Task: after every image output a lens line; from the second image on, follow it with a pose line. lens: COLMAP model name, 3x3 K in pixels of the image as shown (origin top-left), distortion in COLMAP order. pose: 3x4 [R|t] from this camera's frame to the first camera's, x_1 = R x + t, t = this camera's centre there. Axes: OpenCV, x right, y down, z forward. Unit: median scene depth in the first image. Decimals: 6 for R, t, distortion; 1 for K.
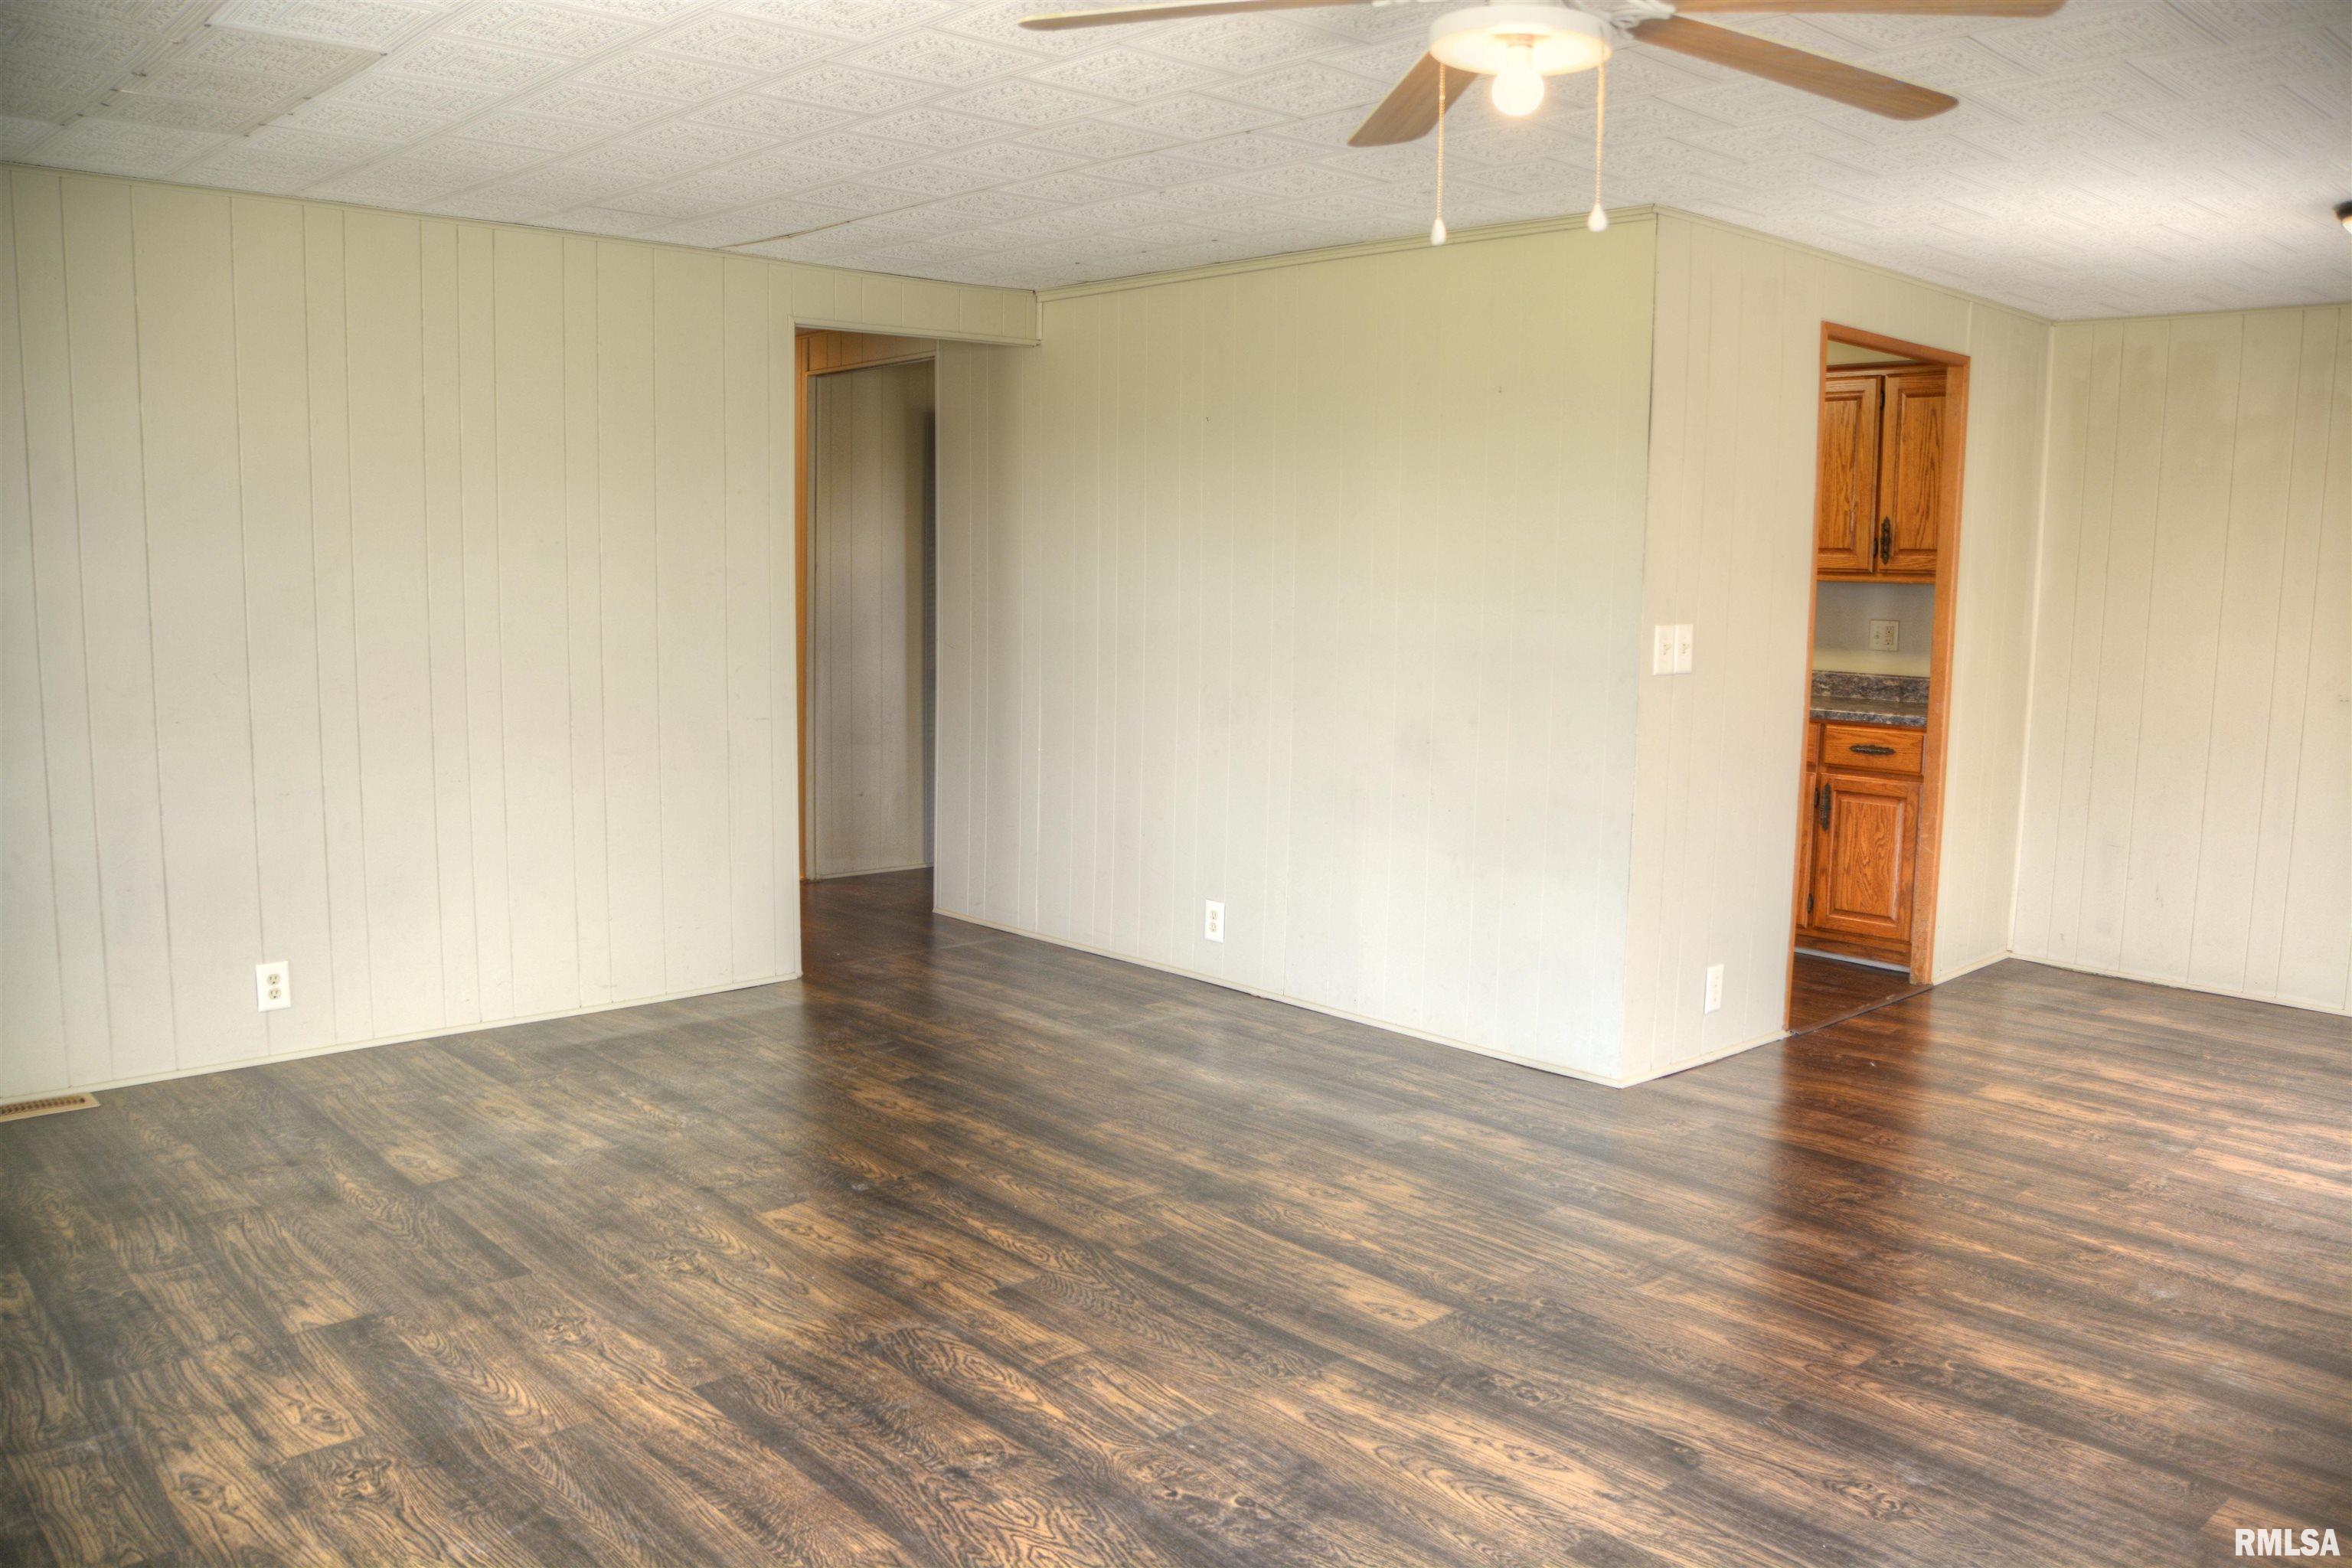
lens RADIAL K [[1842.5, 0, 1189.4], [0, 1842.5, 801.0], [0, 0, 1]] dist [-0.143904, 0.111445]
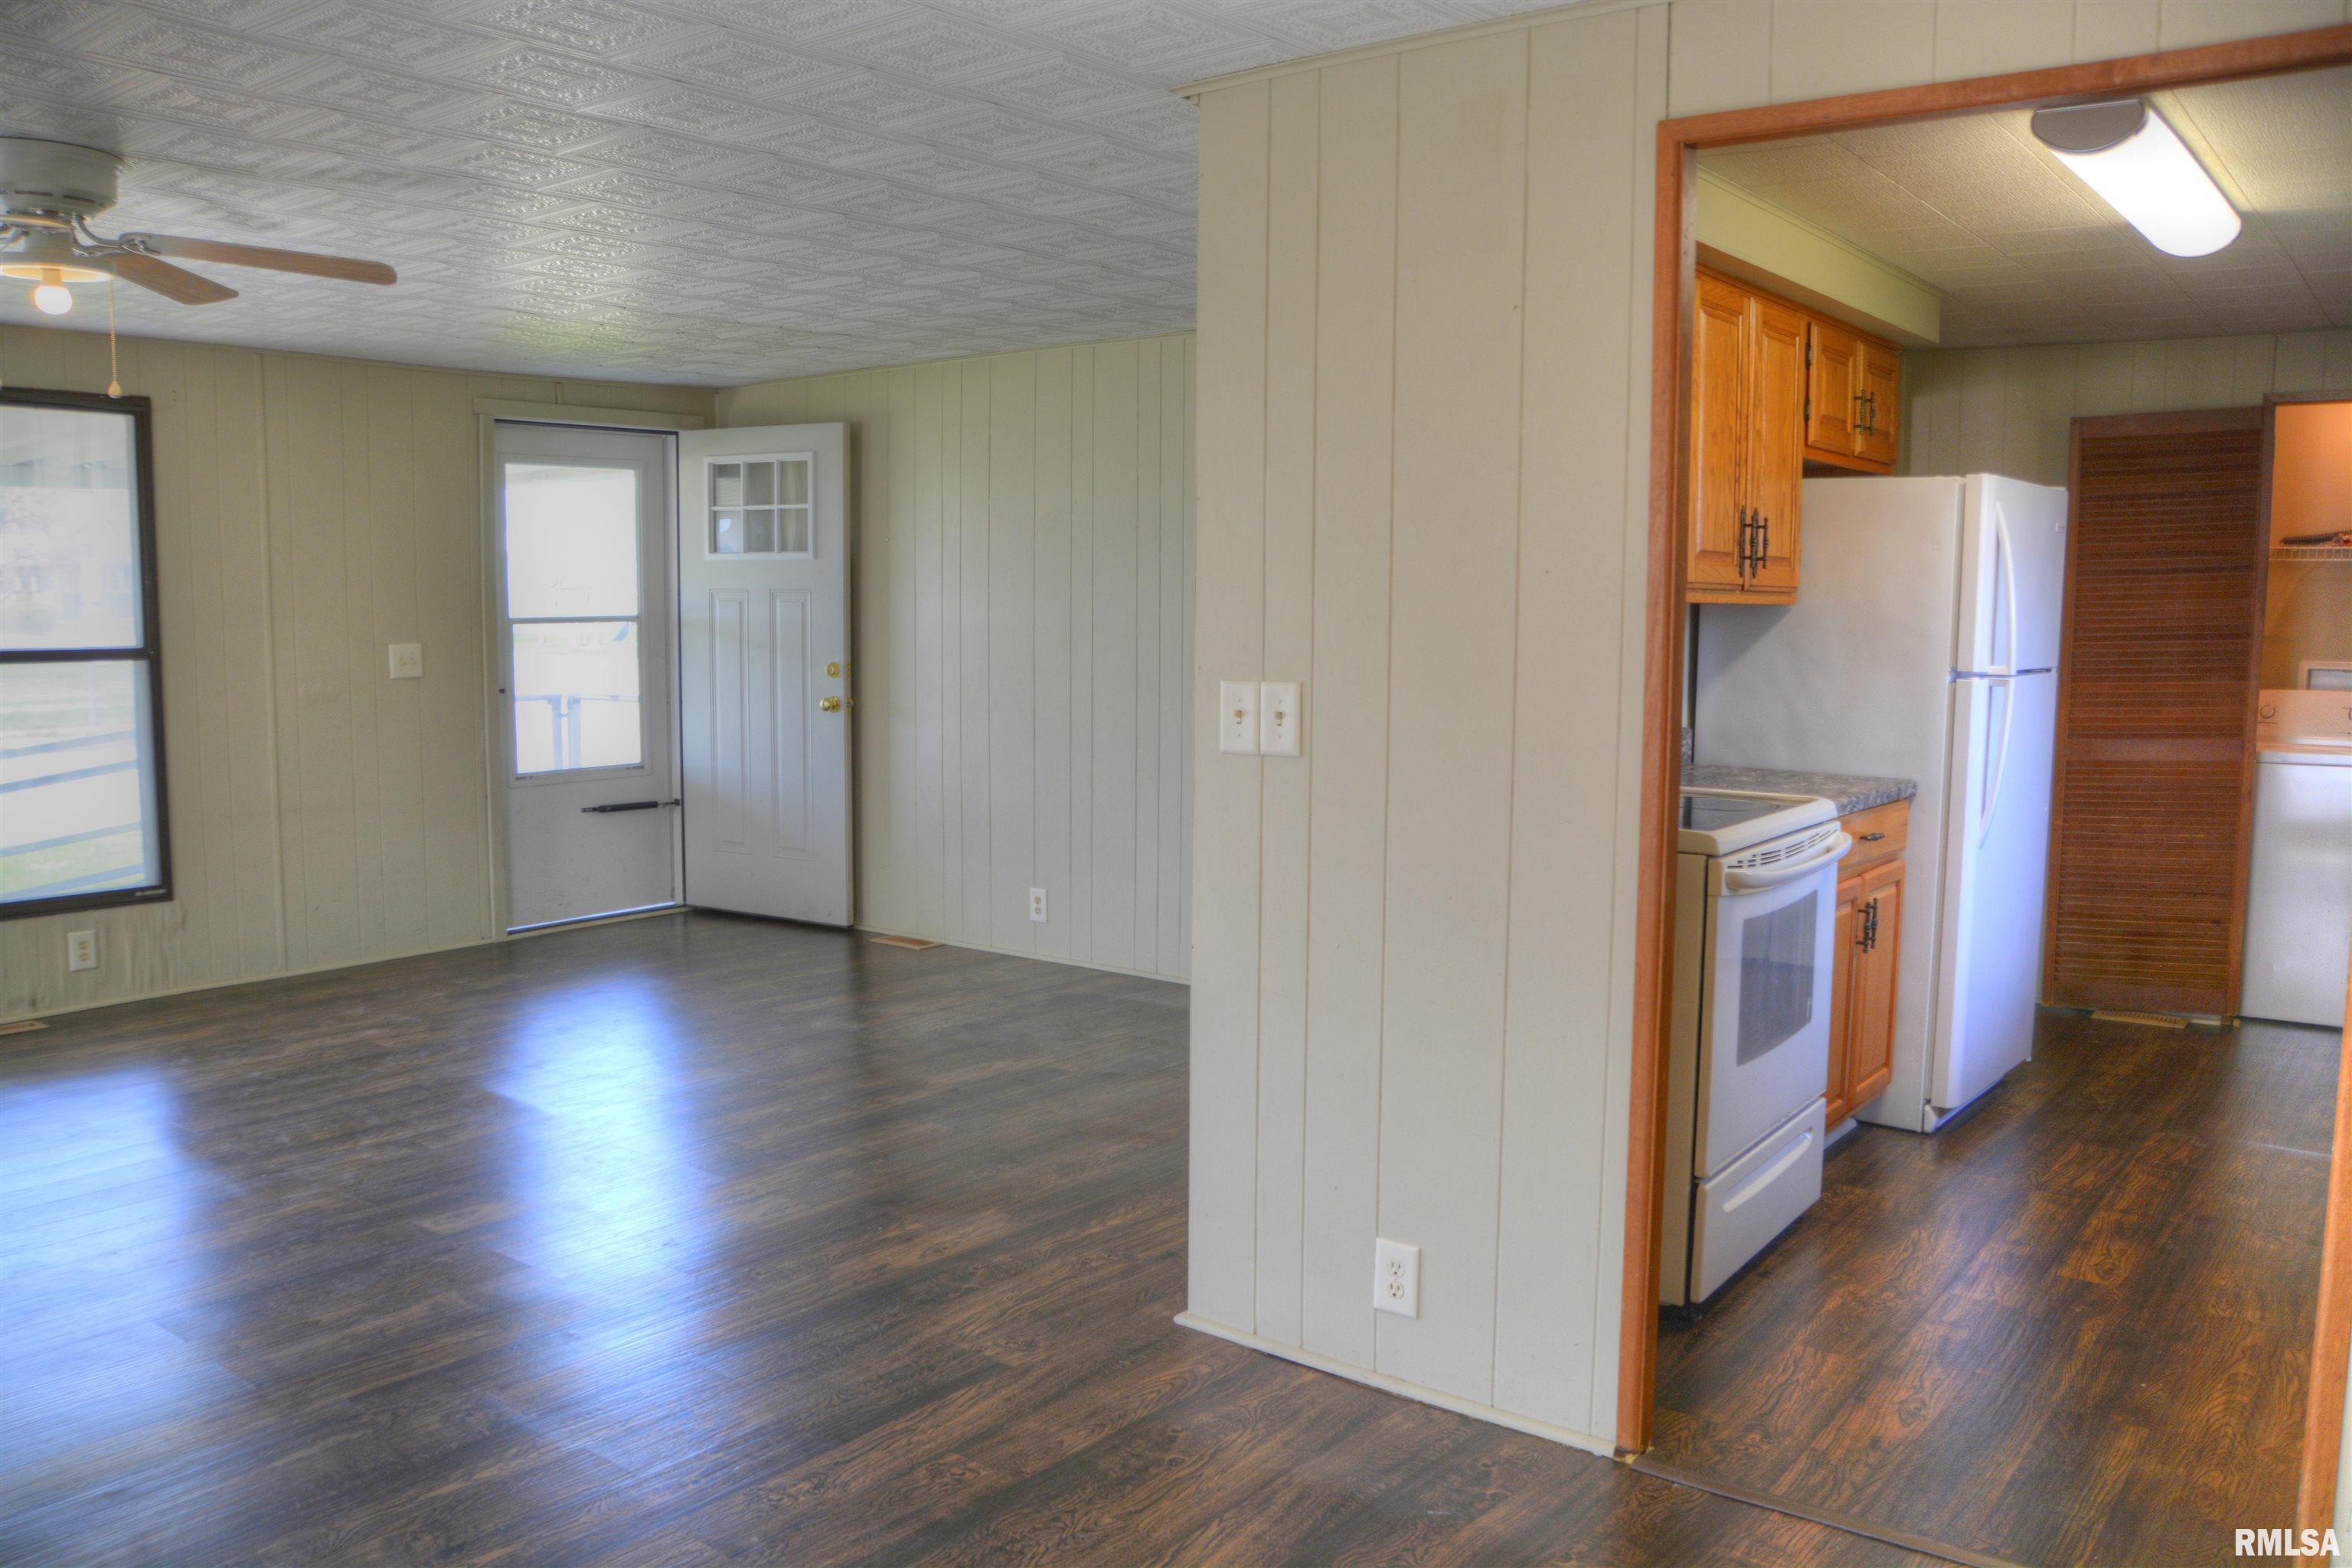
lens RADIAL K [[1842.5, 0, 1189.4], [0, 1842.5, 801.0], [0, 0, 1]] dist [-0.143904, 0.111445]
pose [[0.174137, 0.095824, -0.980048, 0.935409], [-0.135408, 0.988130, 0.072554, -0.099361], [0.975367, 0.120072, 0.185045, 0.863273]]
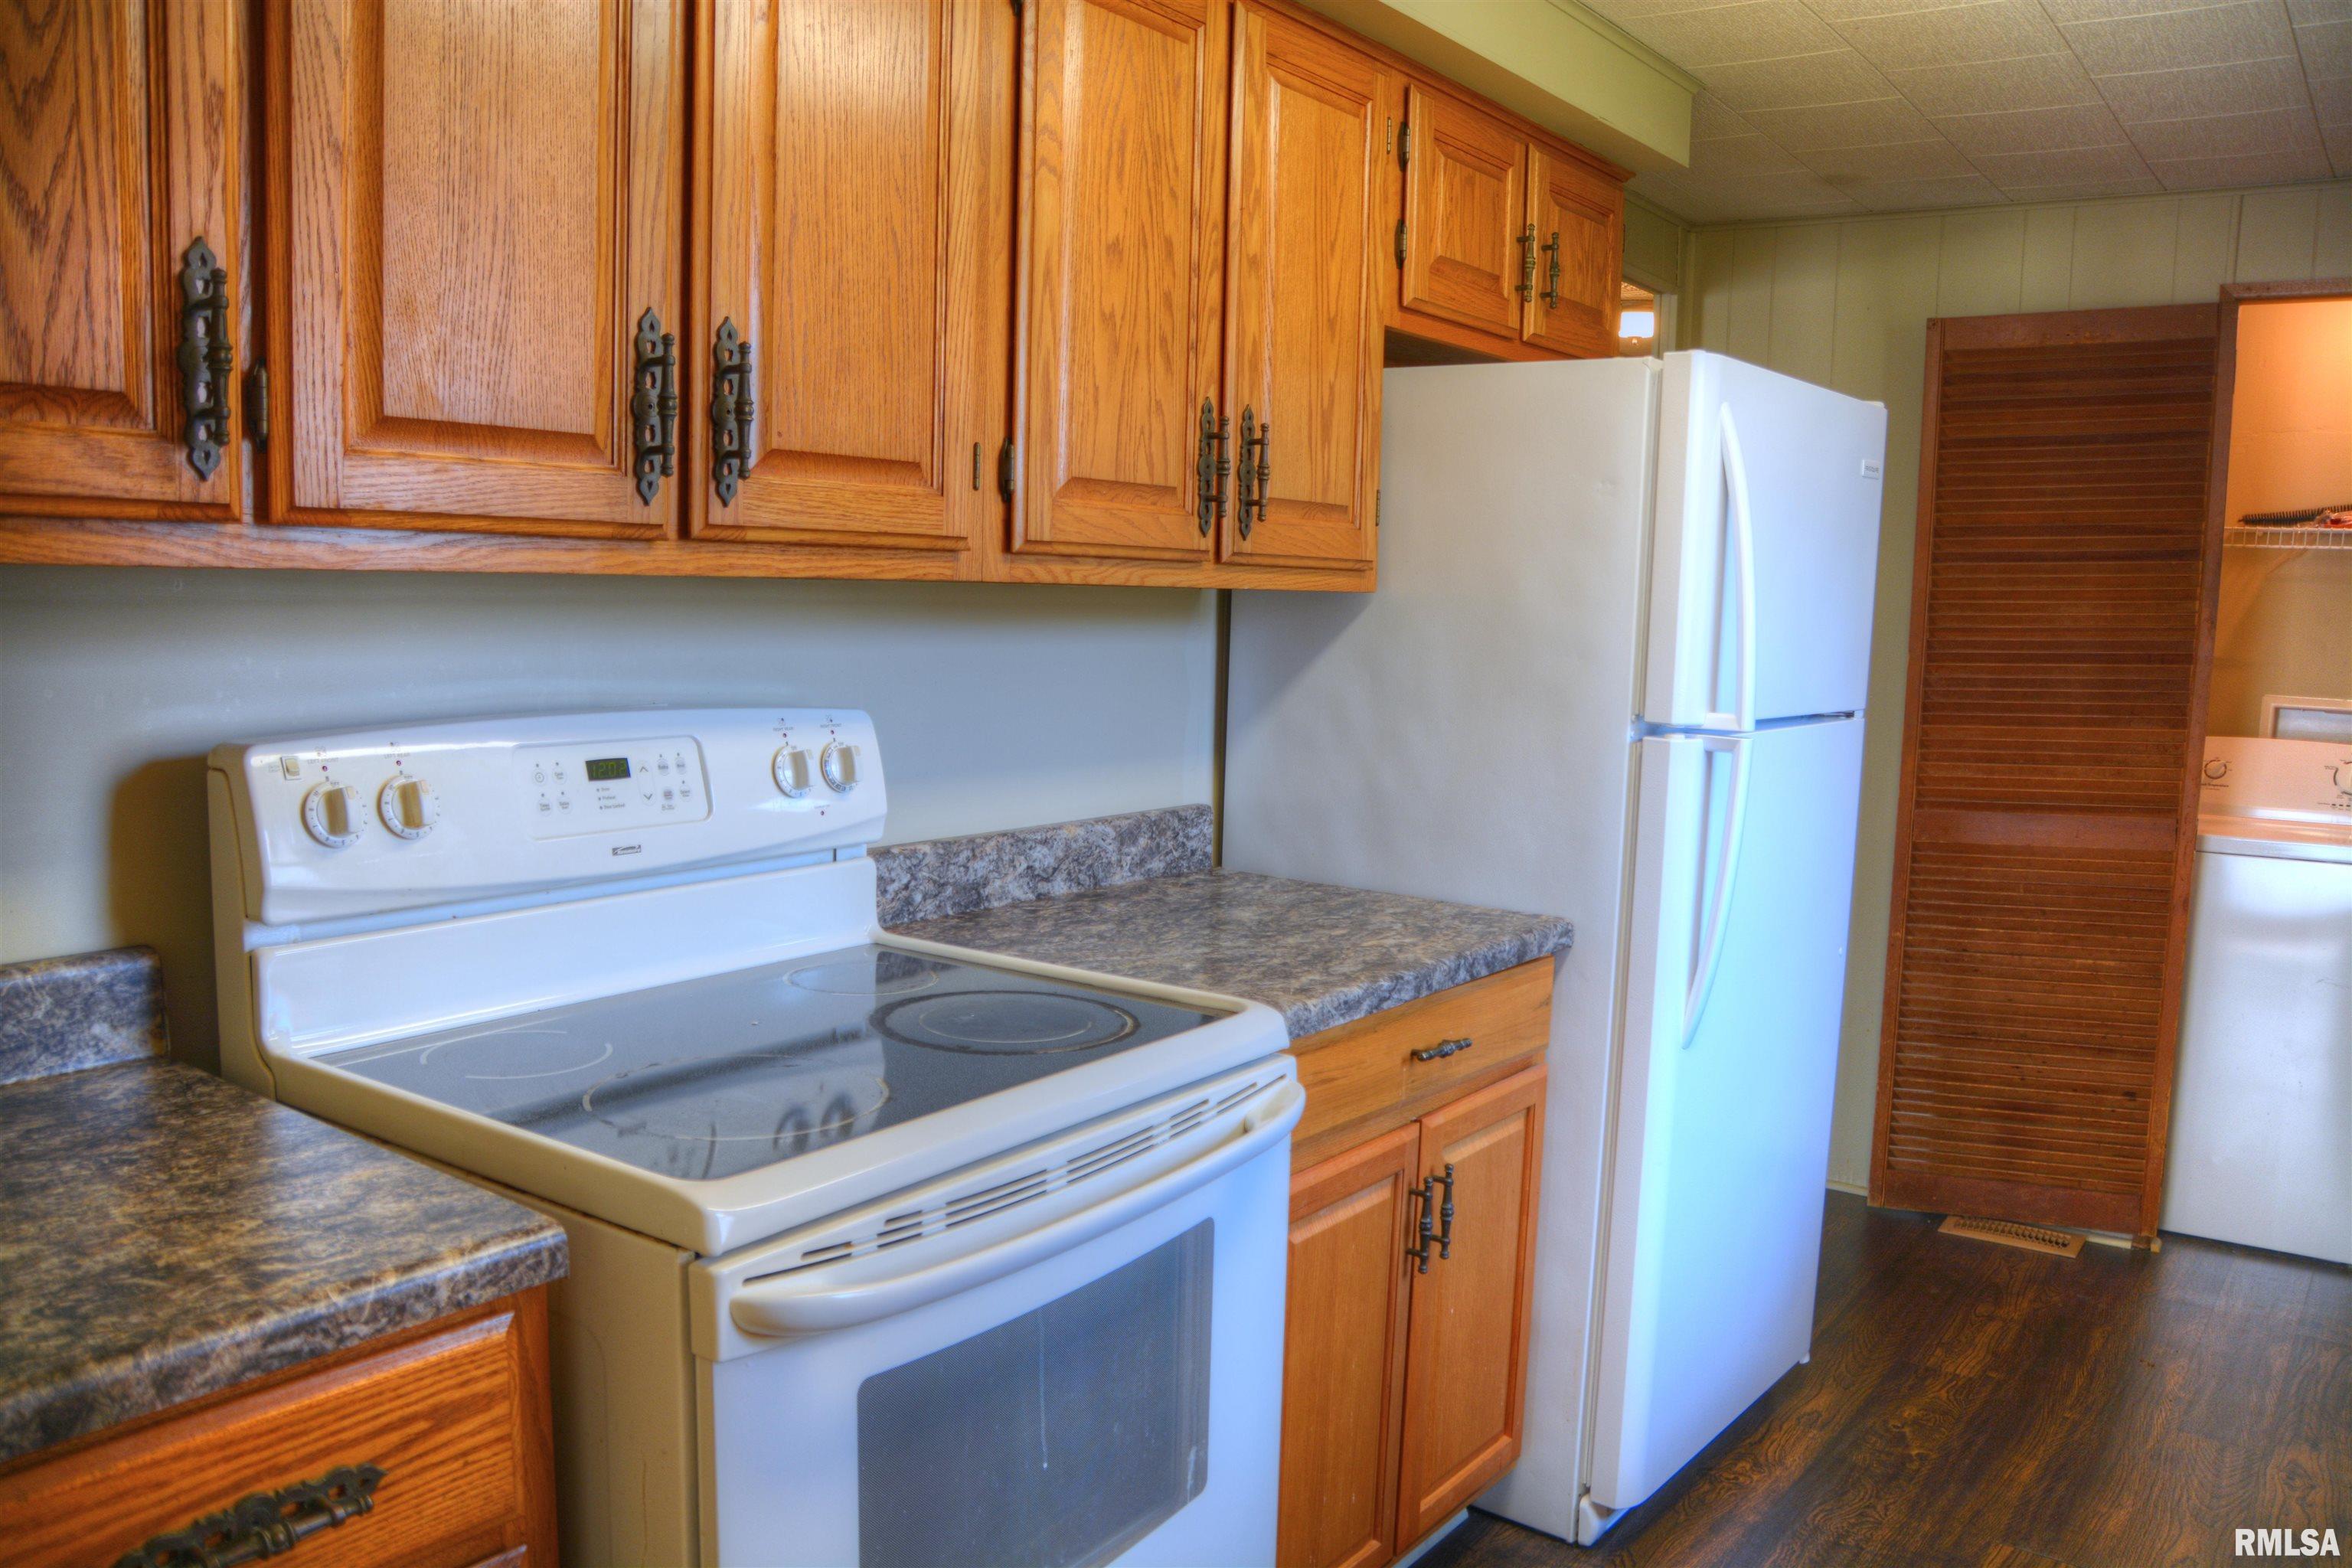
lens RADIAL K [[1842.5, 0, 1189.4], [0, 1842.5, 801.0], [0, 0, 1]] dist [-0.143904, 0.111445]
pose [[0.196778, 0.106526, -0.974644, 0.715481], [-0.156403, 0.984761, 0.076054, -0.128197], [0.967893, 0.137471, 0.210440, 1.052078]]
